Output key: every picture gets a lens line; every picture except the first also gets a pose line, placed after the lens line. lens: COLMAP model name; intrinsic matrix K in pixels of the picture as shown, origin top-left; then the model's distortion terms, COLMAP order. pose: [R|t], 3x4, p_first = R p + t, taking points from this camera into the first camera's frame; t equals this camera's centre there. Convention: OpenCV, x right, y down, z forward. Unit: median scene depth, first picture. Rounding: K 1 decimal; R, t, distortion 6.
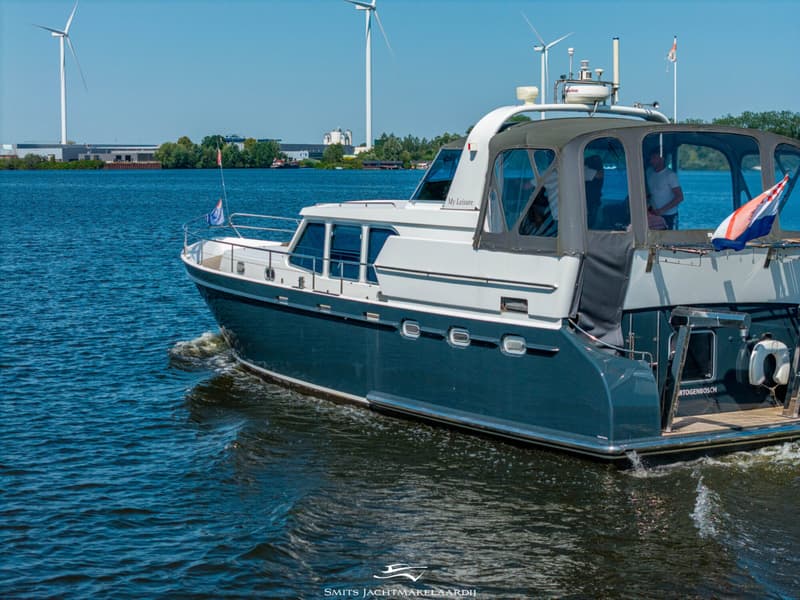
lens RADIAL K [[1575.0, 0, 405.3], [0, 1575.0, 297.4], [0, 0, 1]] dist [-0.039951, 0.000000]
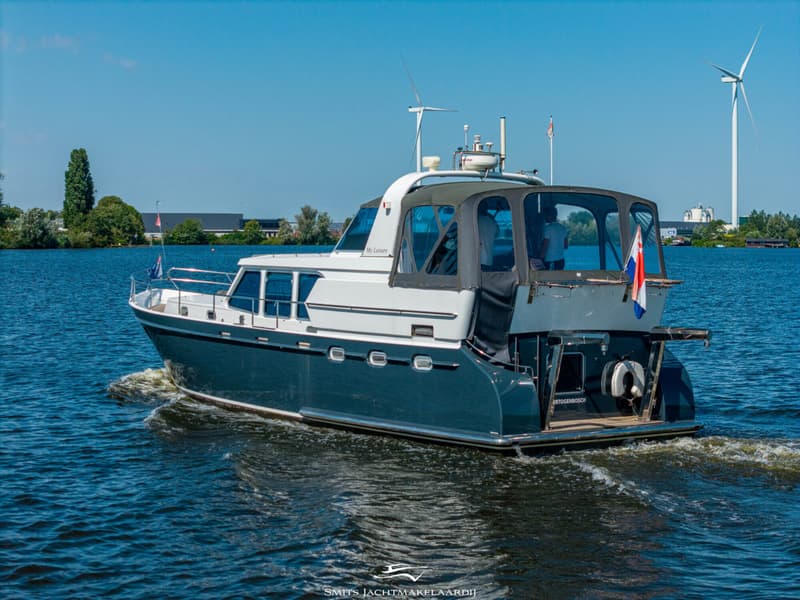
lens RADIAL K [[1575.0, 0, 398.2], [0, 1575.0, 301.7], [0, 0, 1]] dist [-0.039951, 0.000000]
pose [[0.997923, -0.002242, 0.064373, -0.028004], [0.005103, 0.999004, -0.044318, 0.034442], [-0.064210, 0.044554, 0.996941, -0.223954]]
